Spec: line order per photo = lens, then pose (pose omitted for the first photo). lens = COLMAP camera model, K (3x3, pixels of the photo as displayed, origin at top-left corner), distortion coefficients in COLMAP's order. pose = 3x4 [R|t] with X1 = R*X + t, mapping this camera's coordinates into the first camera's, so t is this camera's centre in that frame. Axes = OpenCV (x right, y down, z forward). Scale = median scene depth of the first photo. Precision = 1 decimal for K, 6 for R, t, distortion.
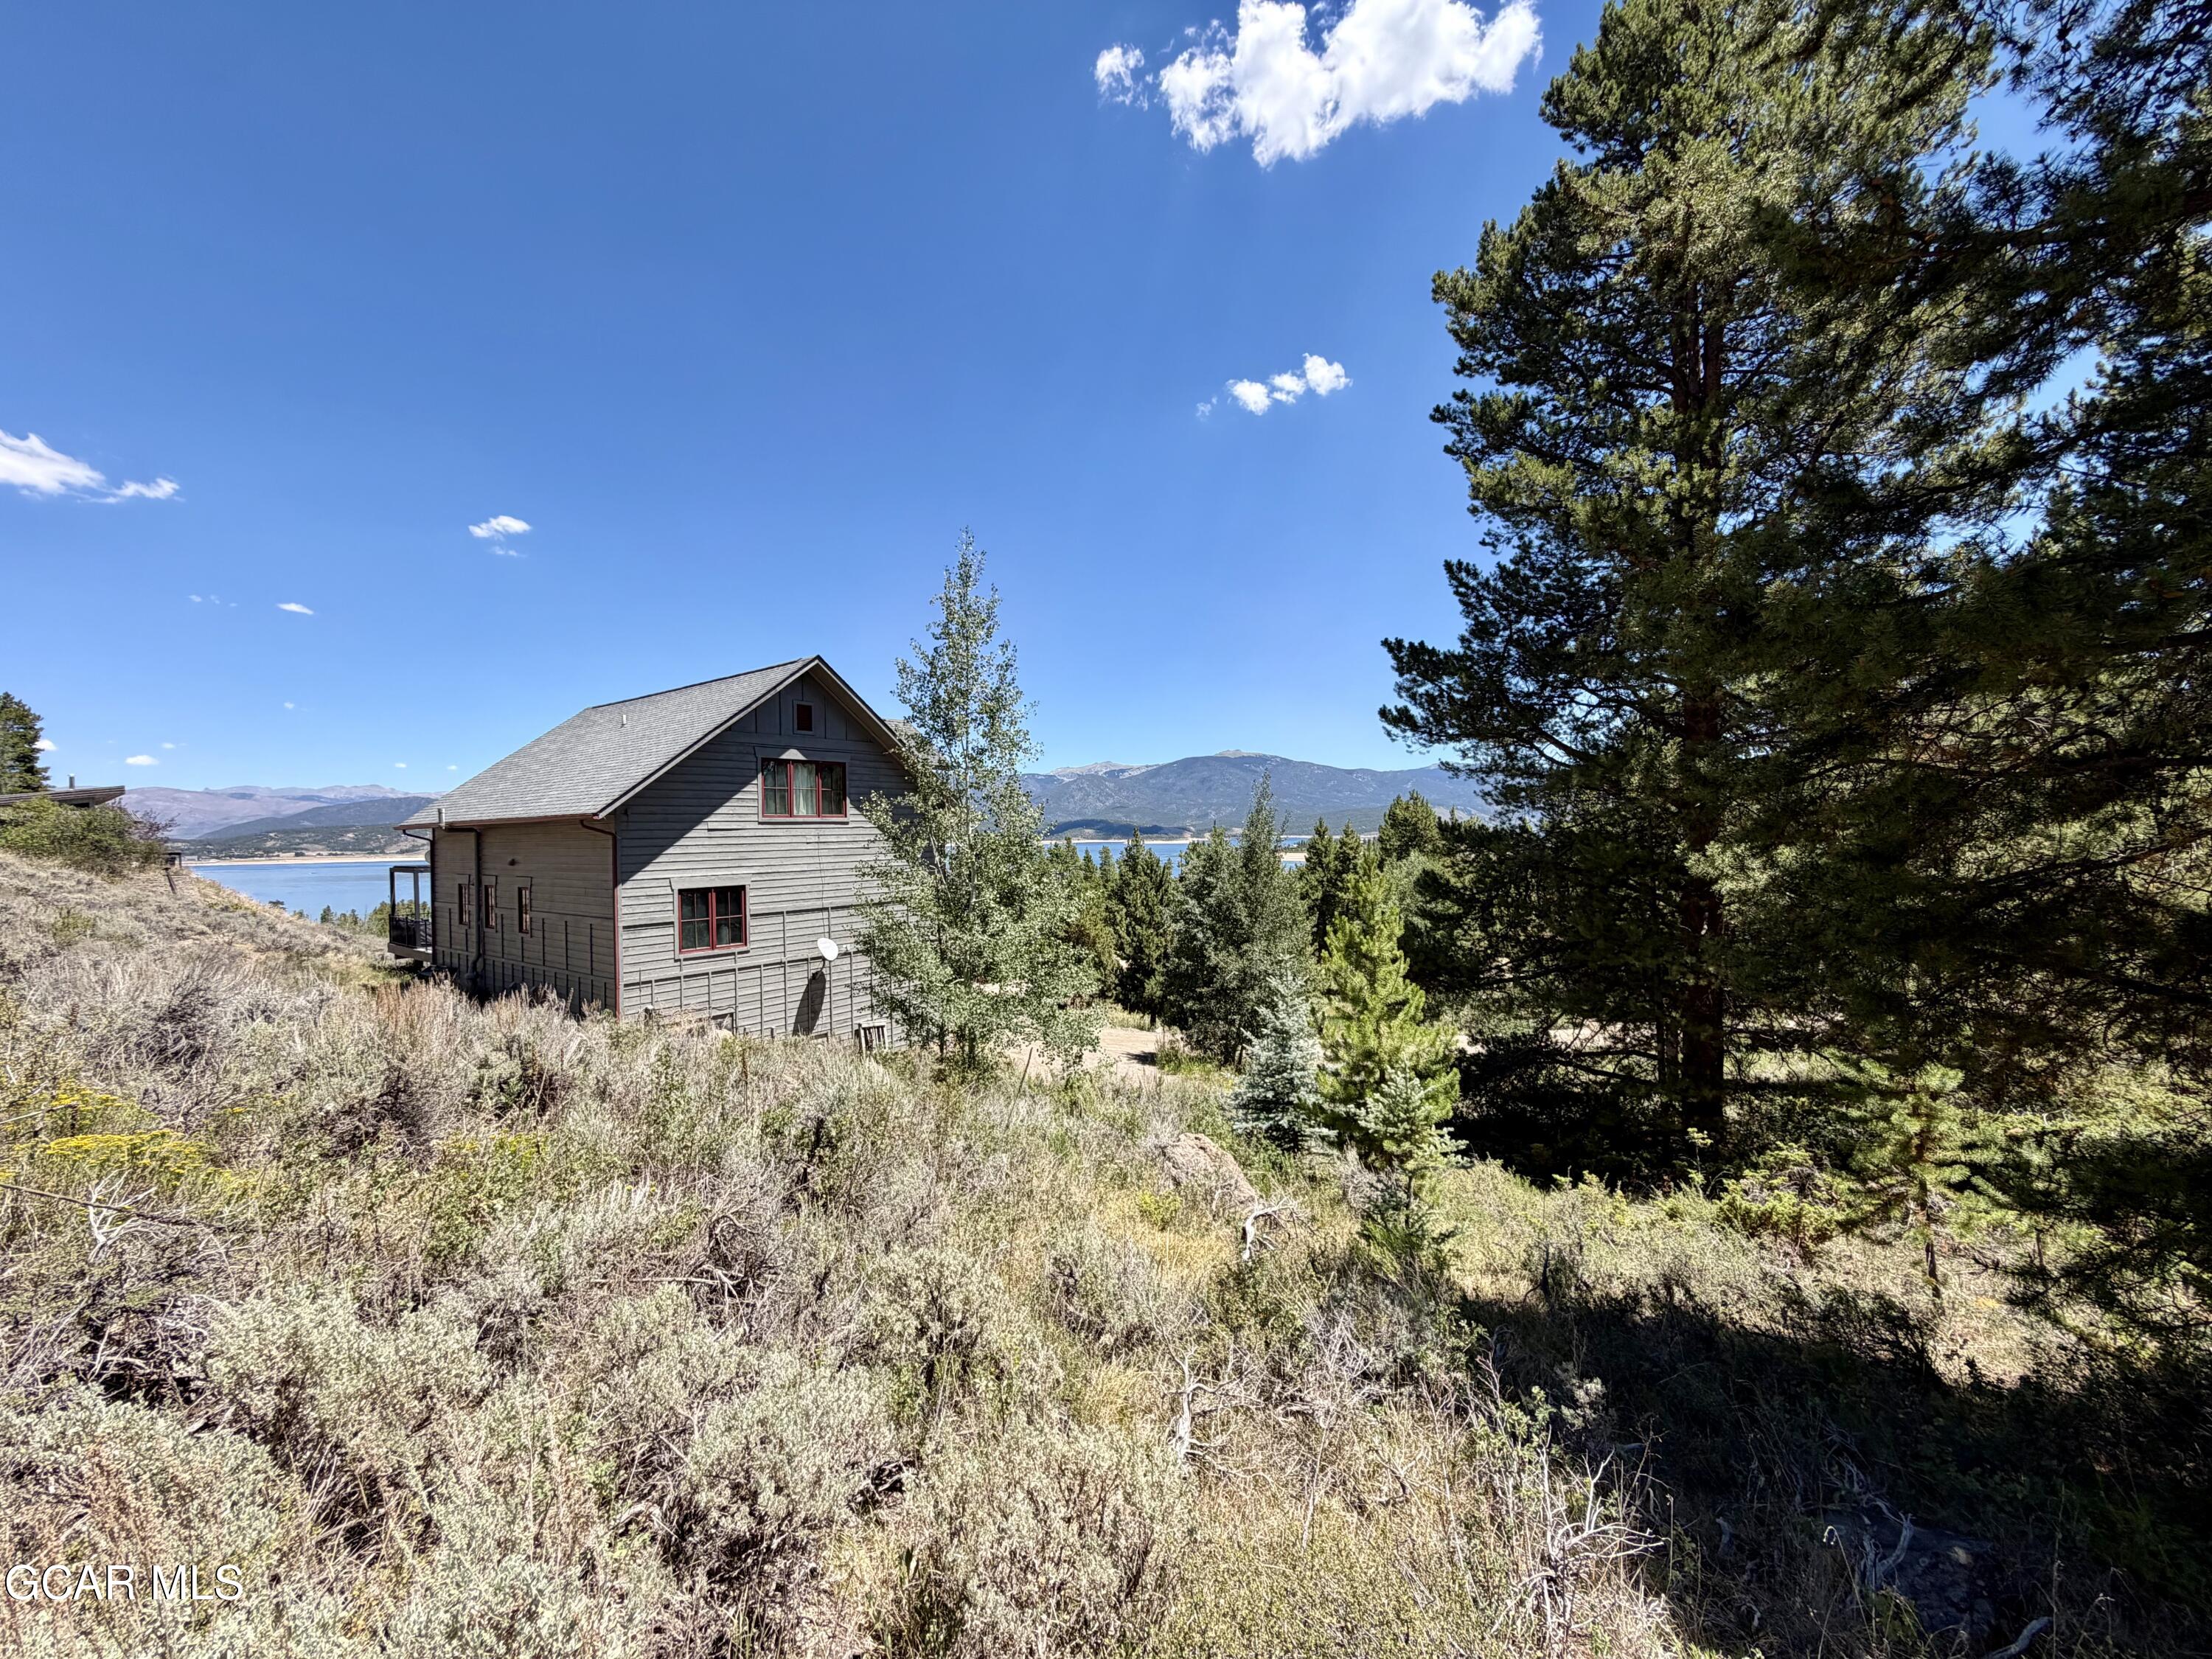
lens RADIAL K [[881.7, 0, 1101.7], [0, 881.7, 828.8], [0, 0, 1]] dist [-0.000028, -0.000221]
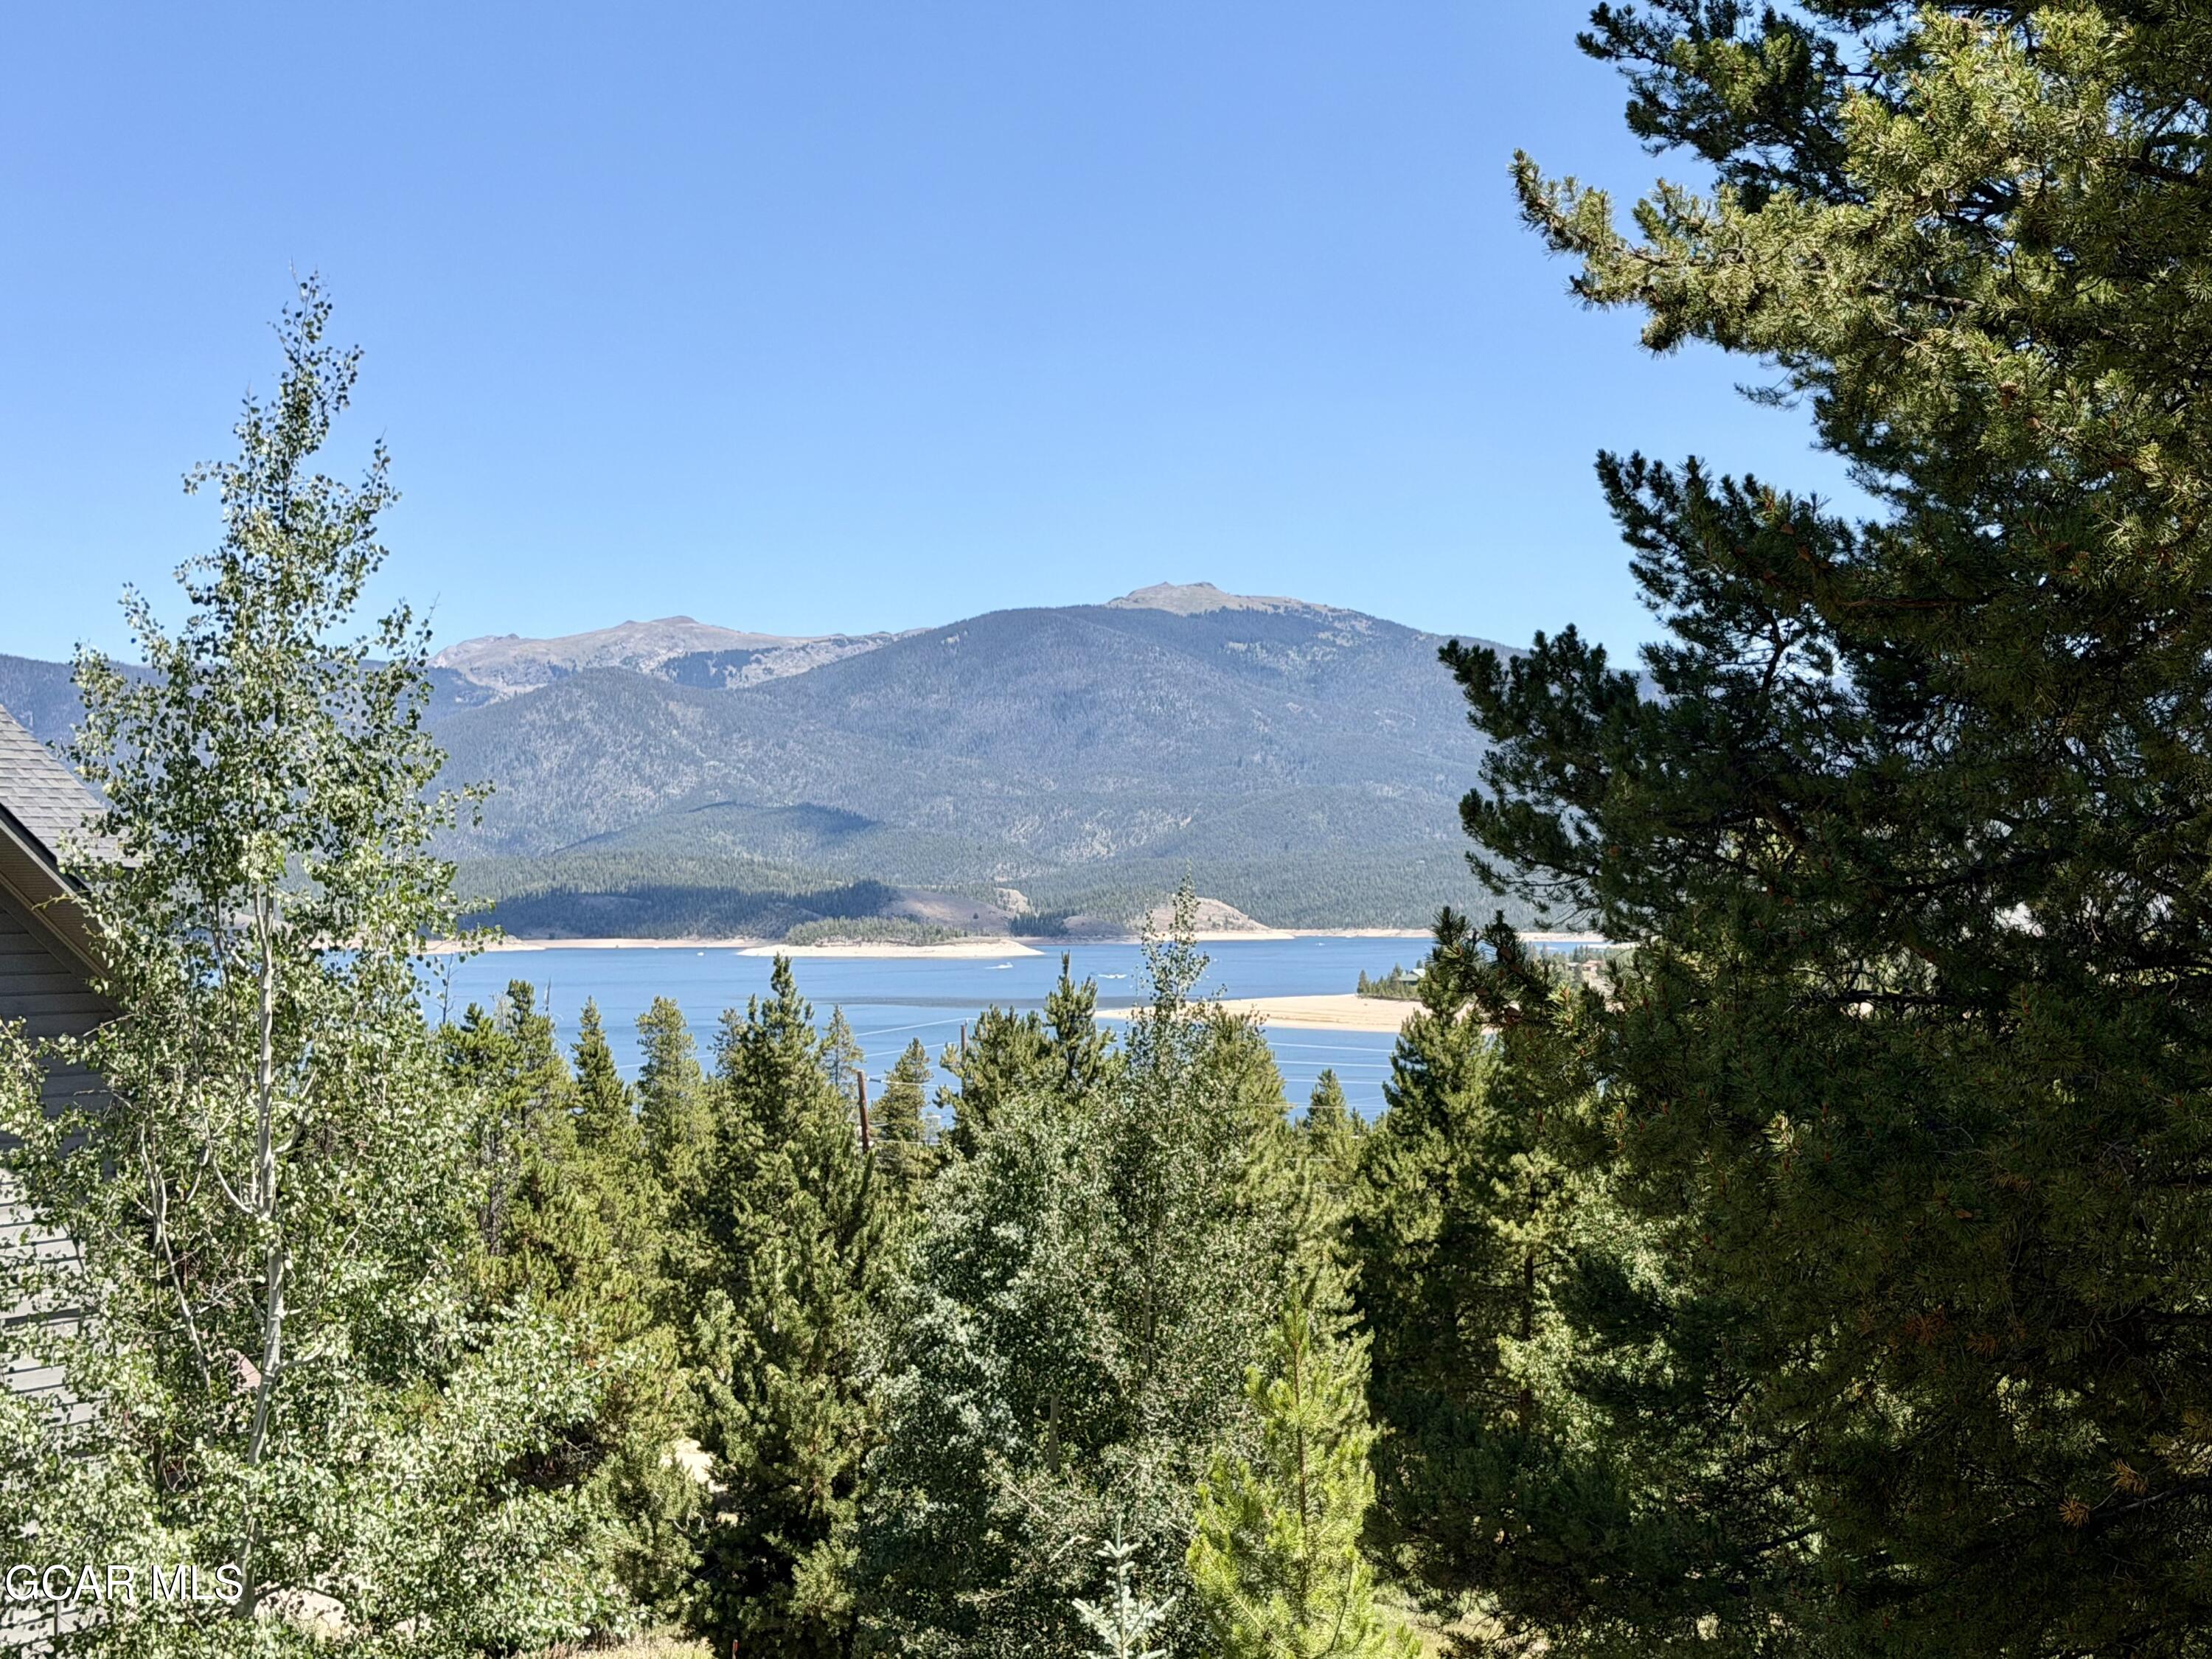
lens RADIAL K [[3563.4, 0, 1101.5], [0, 3563.4, 729.8], [0, 0, 1]] dist [0.002306, 0.051555]
pose [[0.991953, 0.020191, 0.124983, -0.003728], [-0.014419, 0.998795, -0.046916, -0.060240], [-0.125780, 0.044737, 0.991049, -0.249129]]
